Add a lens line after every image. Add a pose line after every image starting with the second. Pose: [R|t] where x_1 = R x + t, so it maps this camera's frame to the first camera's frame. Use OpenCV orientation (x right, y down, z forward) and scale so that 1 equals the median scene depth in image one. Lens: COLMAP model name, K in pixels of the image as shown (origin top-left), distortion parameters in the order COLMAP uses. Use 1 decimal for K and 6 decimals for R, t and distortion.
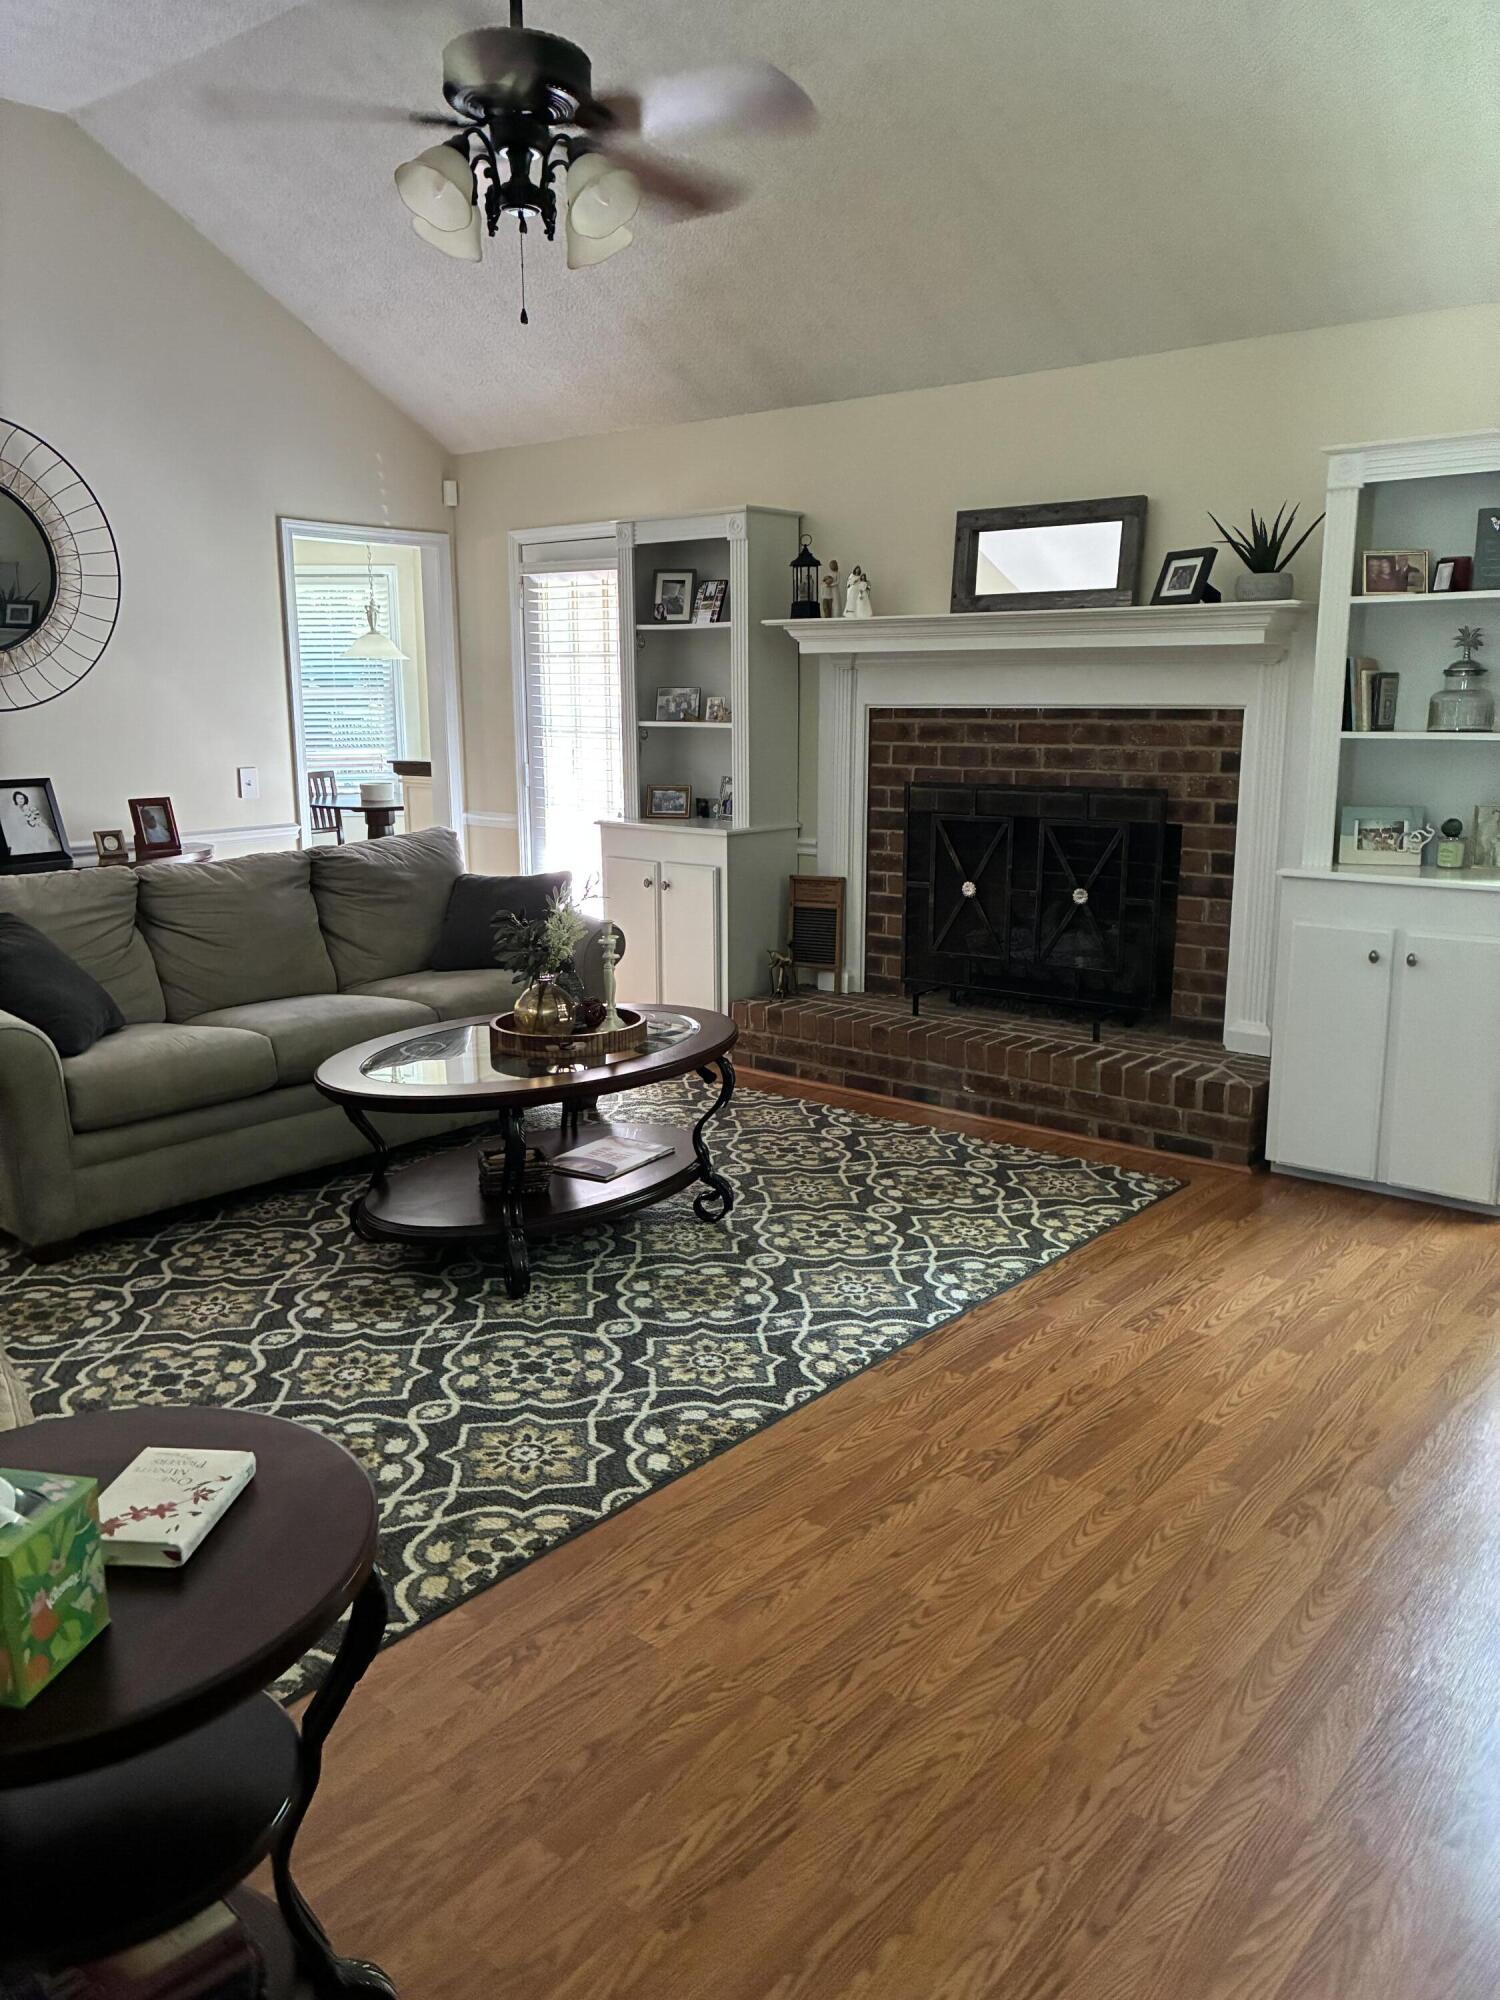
lens RADIAL K [[1507.3, 0, 767.6], [0, 1507.3, 1010.3], [0, 0, 1]] dist [0.025468, -0.005659]
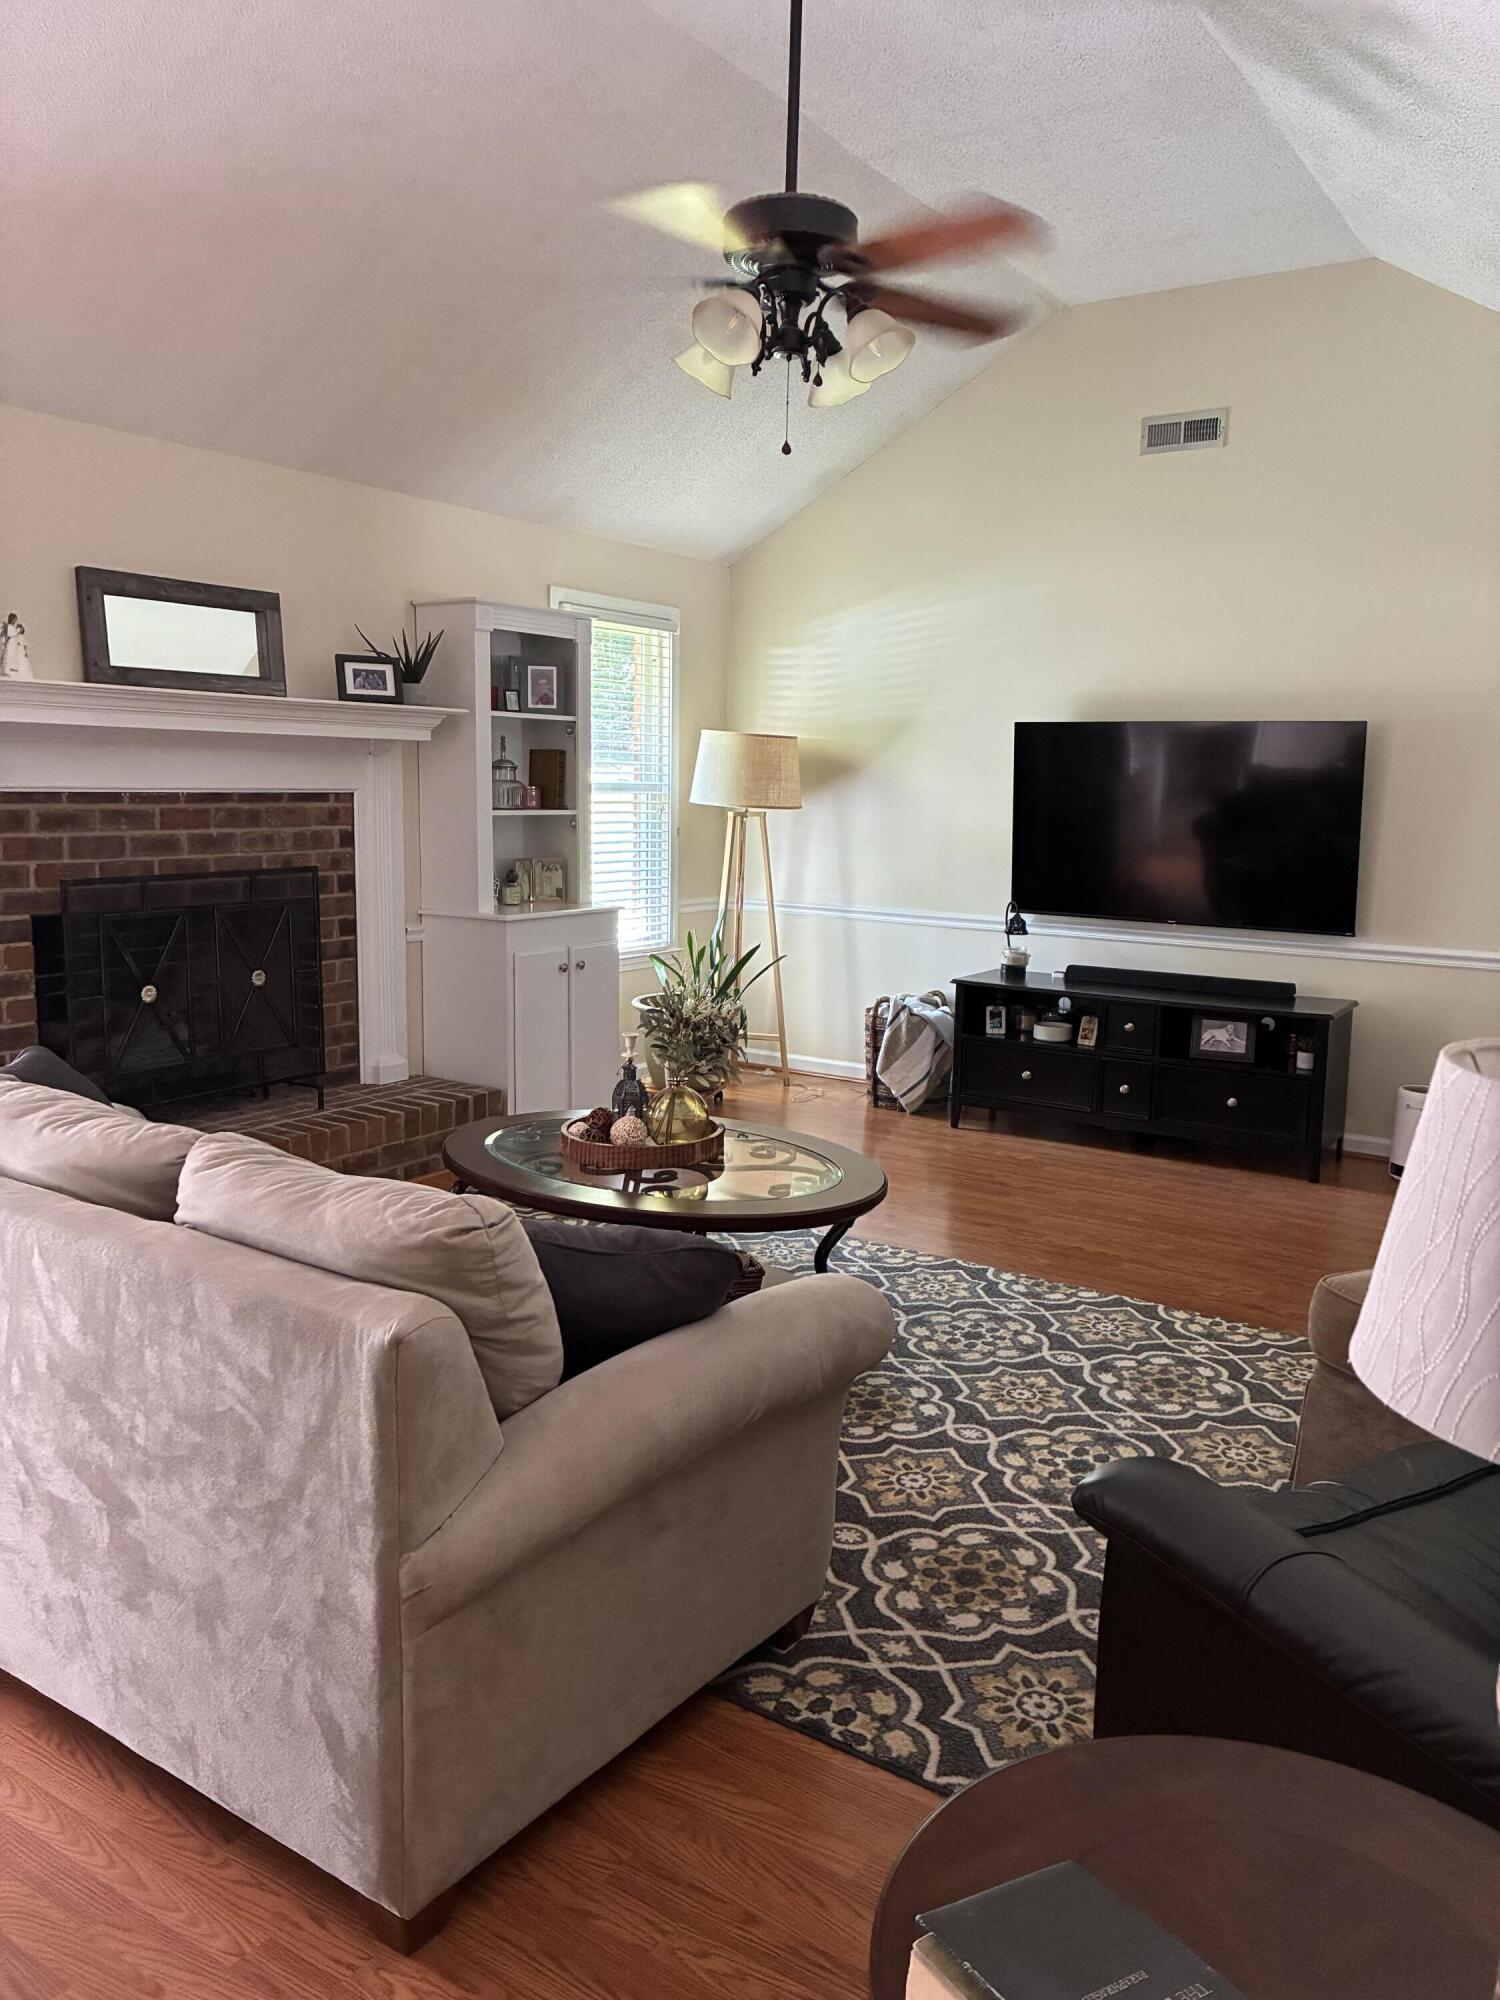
lens RADIAL K [[1507.3, 0, 767.5], [0, 1507.3, 993.1], [0, 0, 1]] dist [0.025468, -0.005659]
pose [[-0.103043, -0.142542, 0.984410, -0.857338], [0.185195, 0.969624, 0.159787, -0.171687], [-0.977284, 0.198773, -0.073515, 0.782959]]
